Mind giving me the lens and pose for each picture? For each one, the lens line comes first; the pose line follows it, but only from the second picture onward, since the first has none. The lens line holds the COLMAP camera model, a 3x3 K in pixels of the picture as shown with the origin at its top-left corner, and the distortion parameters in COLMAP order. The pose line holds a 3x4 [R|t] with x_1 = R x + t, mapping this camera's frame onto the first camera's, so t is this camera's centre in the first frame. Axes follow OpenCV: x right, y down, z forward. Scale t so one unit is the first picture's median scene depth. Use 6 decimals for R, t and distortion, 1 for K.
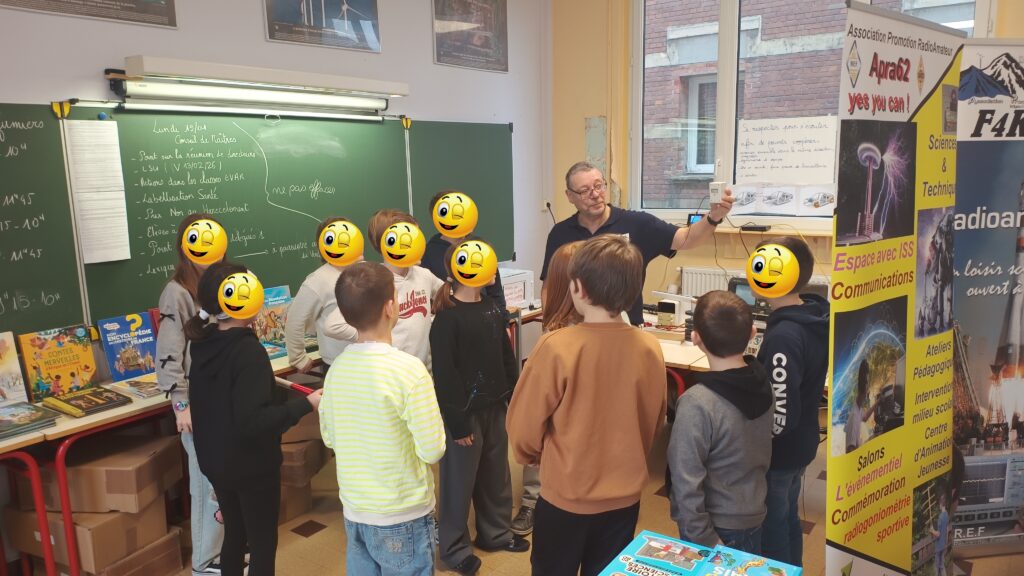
lens RADIAL K [[741.3, 0, 513.3], [0, 741.3, 302.8], [0, 0, 1]] dist [0.054145, -0.102575]
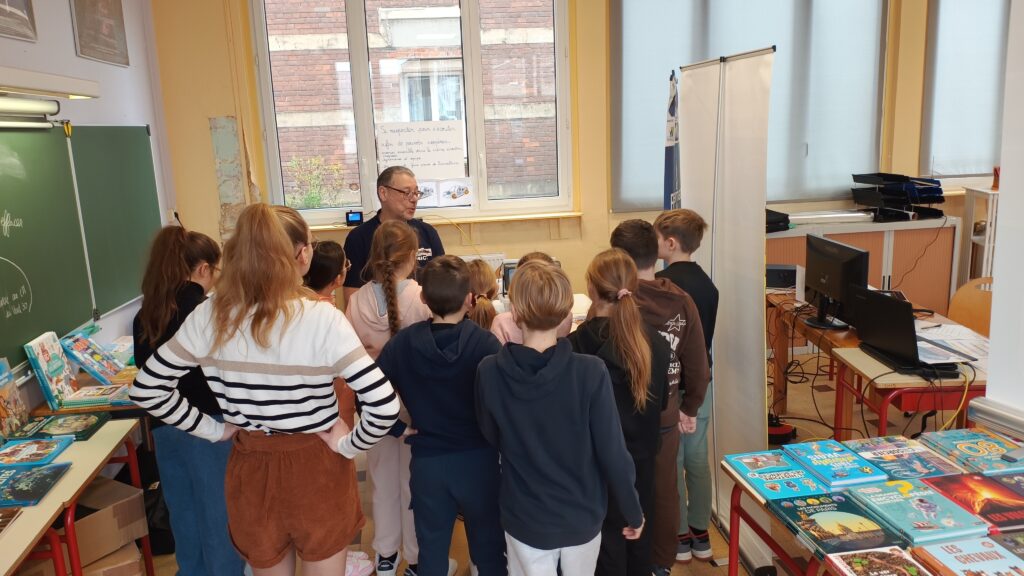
lens RADIAL K [[745.0, 0, 515.1], [0, 745.0, 288.4], [0, 0, 1]] dist [0.038070, -0.112424]
pose [[0.704016, -0.154052, 0.693275, -0.500570], [0.153994, 0.986078, 0.062735, -0.066507], [-0.693288, 0.062594, 0.717937, 0.147090]]
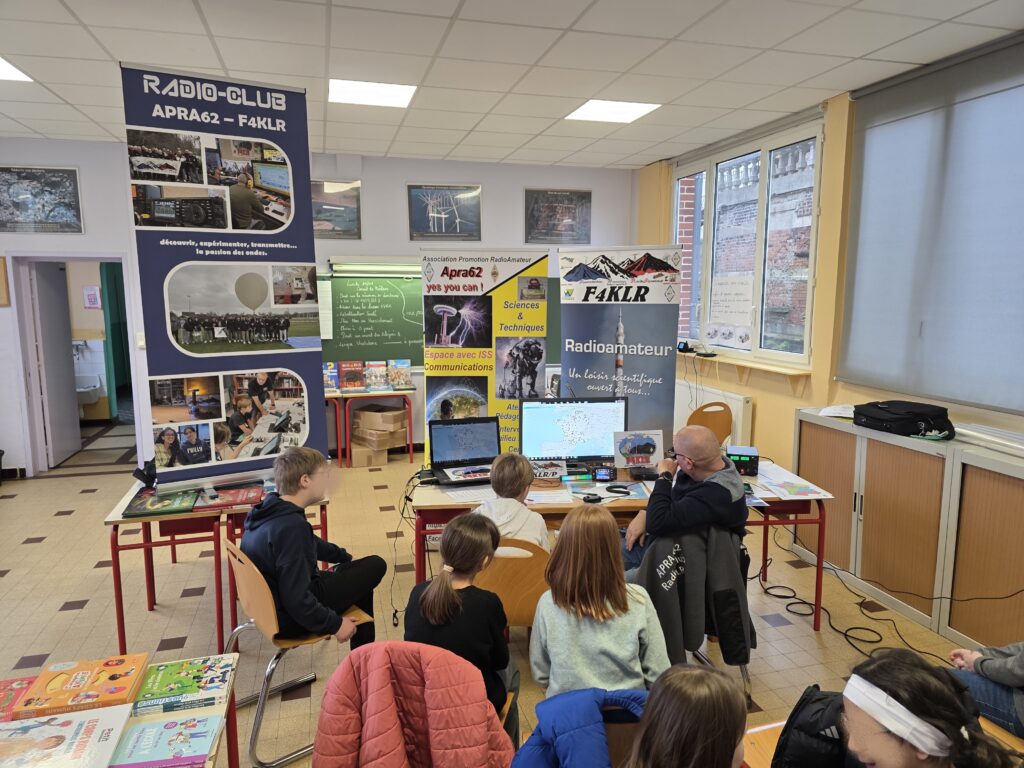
lens RADIAL K [[685.2, 0, 511.4], [0, 685.2, 382.4], [0, 0, 1]] dist [0.063152, -0.073309]
pose [[0.778328, 0.107171, -0.618644, 1.206453], [-0.134907, 0.990856, 0.001922, -0.003988], [0.613193, 0.081964, 0.785669, -0.324052]]
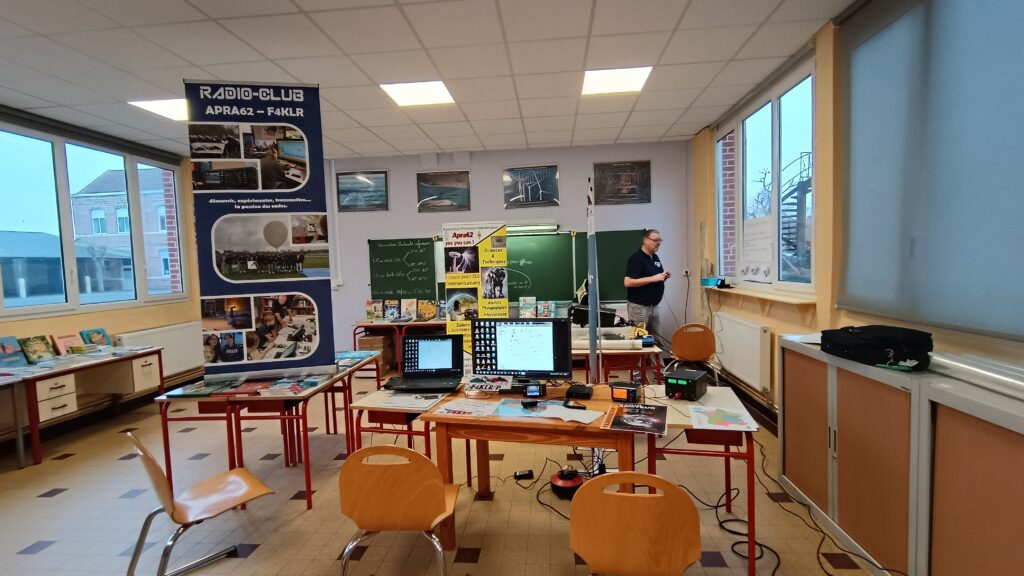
lens RADIAL K [[467.9, 0, 513.3], [0, 467.9, 291.0], [0, 0, 1]] dist [-0.002314, -0.000122]
pose [[0.516608, 0.057737, -0.854273, 1.305766], [-0.139975, 0.989996, -0.017737, -0.022123], [0.844703, 0.128740, 0.519522, 0.160346]]
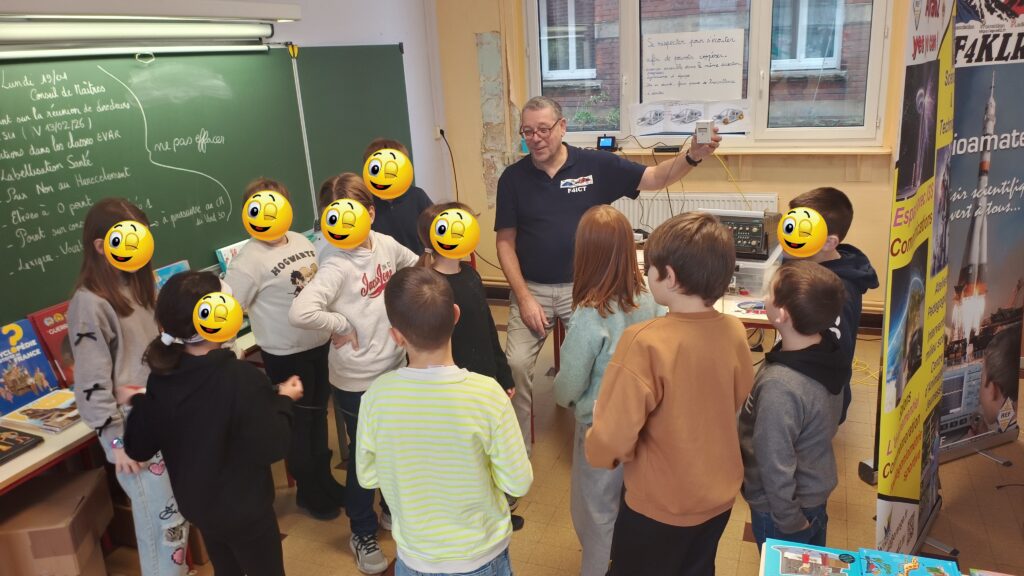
lens RADIAL K [[756.6, 0, 511.7], [0, 756.6, 291.6], [0, 0, 1]] dist [0.058439, -0.107688]
pose [[0.969566, -0.102777, 0.222211, -0.161074], [0.078199, 0.990081, 0.116726, -0.067763], [-0.232004, -0.095797, 0.967986, 0.097014]]
